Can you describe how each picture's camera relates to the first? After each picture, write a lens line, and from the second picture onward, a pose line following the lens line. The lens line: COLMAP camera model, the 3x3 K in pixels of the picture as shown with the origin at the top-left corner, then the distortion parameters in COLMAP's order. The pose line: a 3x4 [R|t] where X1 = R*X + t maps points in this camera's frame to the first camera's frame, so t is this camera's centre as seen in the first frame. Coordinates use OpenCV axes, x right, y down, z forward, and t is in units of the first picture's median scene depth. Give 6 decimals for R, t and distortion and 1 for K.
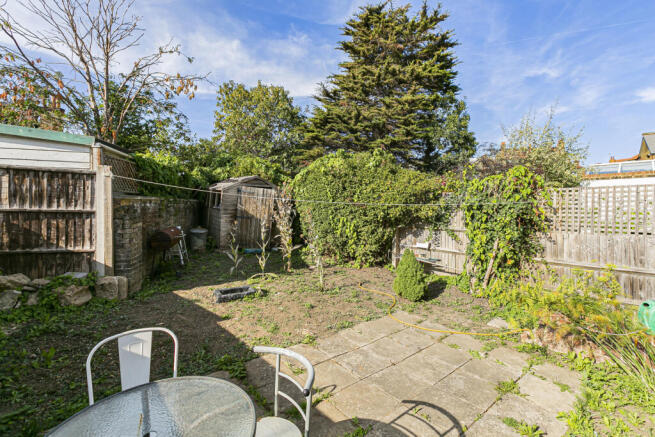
lens RADIAL K [[295.0, 0, 327.5], [0, 295.0, 218.5], [0, 0, 1]] dist [0.001690, 0.000302]
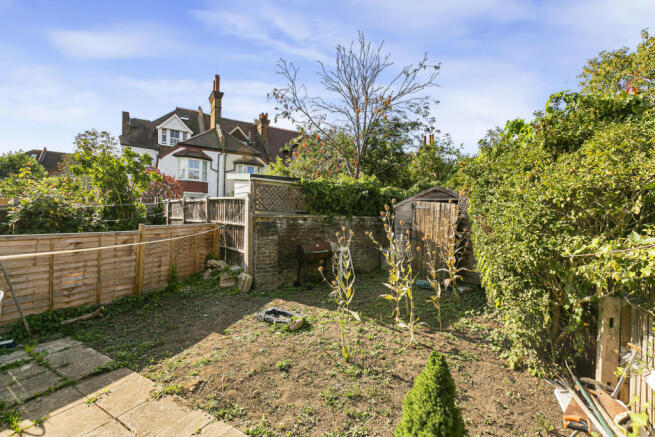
lens RADIAL K [[295.0, 0, 327.5], [0, 295.0, 218.5], [0, 0, 1]] dist [0.001690, 0.000302]
pose [[0.349437, 0.012903, -0.936871, 0.678151], [-0.059873, 0.998169, -0.008585, -0.070221], [0.935045, 0.059093, 0.349570, 0.855272]]
